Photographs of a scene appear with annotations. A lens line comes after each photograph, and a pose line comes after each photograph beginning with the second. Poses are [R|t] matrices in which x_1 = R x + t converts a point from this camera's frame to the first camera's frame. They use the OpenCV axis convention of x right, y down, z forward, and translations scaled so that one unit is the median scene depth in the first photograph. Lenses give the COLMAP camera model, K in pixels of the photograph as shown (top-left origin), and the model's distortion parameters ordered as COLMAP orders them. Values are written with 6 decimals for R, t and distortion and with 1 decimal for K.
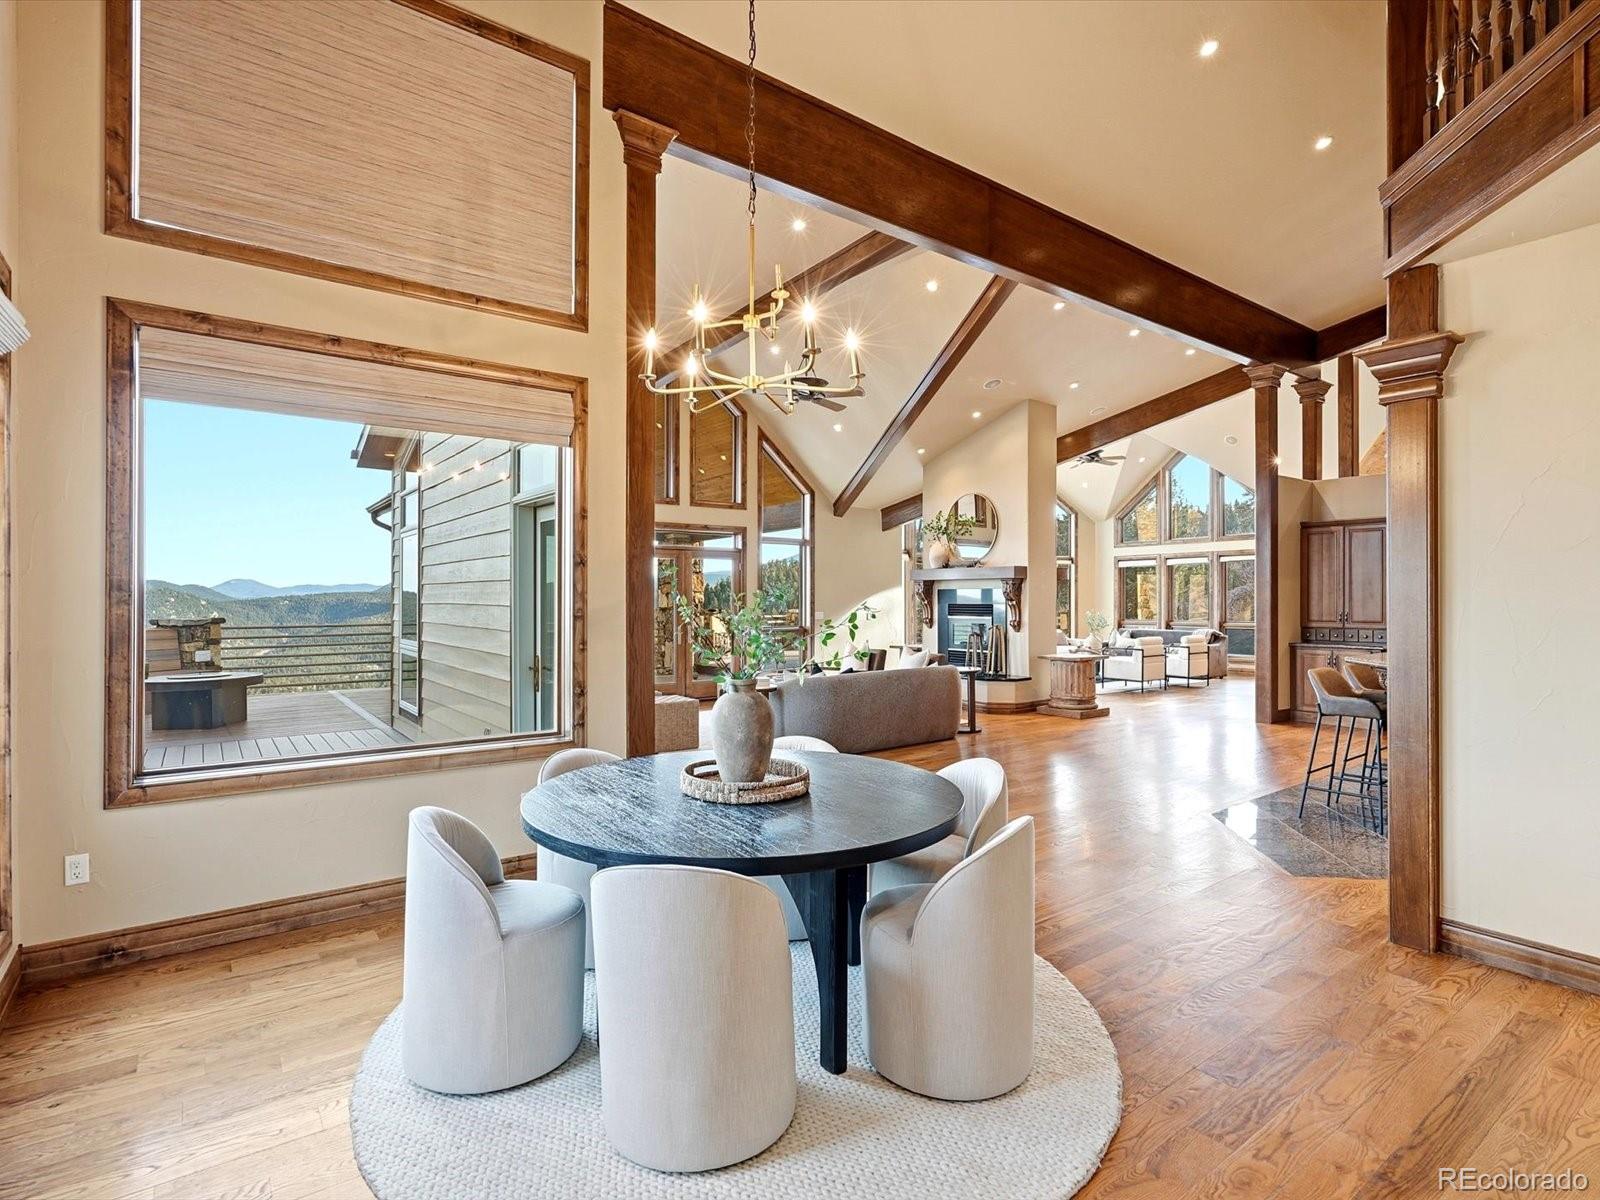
lens RADIAL K [[824.4, 0, 814.6], [0, 824.4, 601.9], [0, 0, 1]] dist [-0.001029, 0.002212]
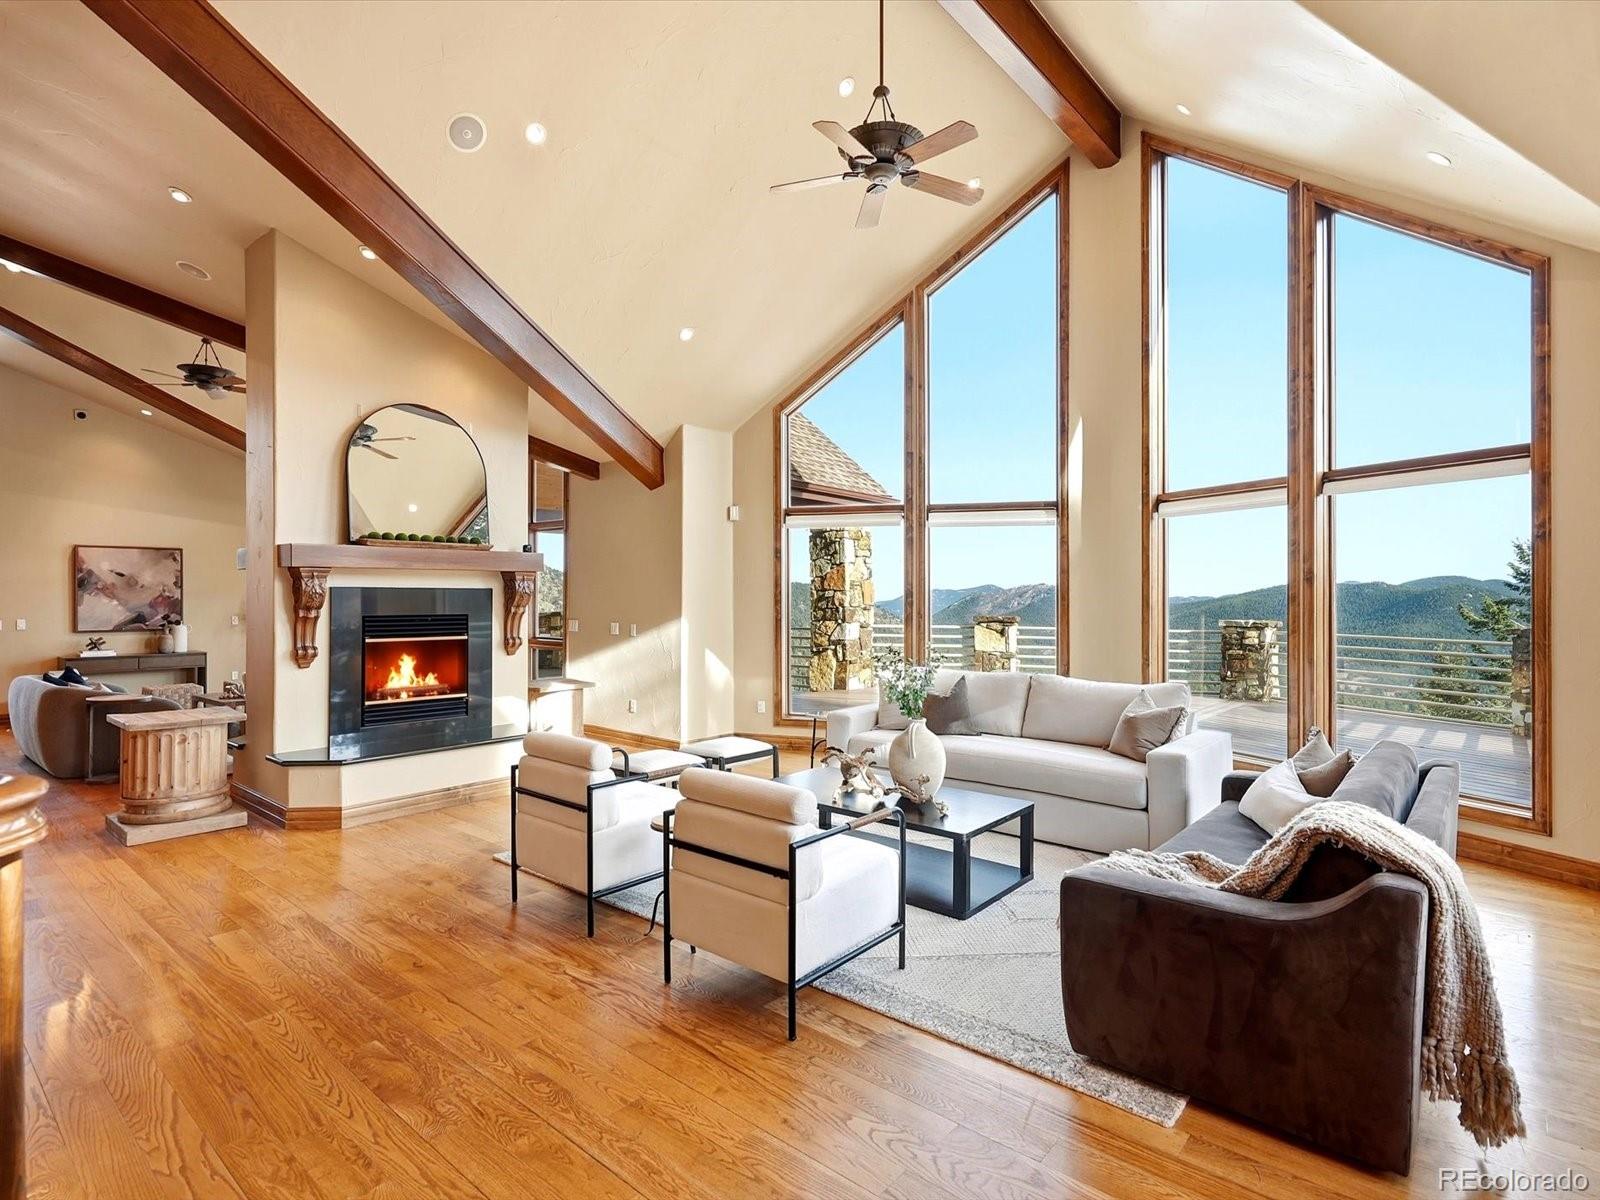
lens RADIAL K [[824.4, 0, 804.2], [0, 824.4, 599.0], [0, 0, 1]] dist [-0.001029, 0.002212]
pose [[0.206491, 0.004610, -0.978438, 0.787006], [-0.003107, 0.999987, 0.004056, -0.010520], [0.978444, 0.002202, 0.206502, 1.114553]]
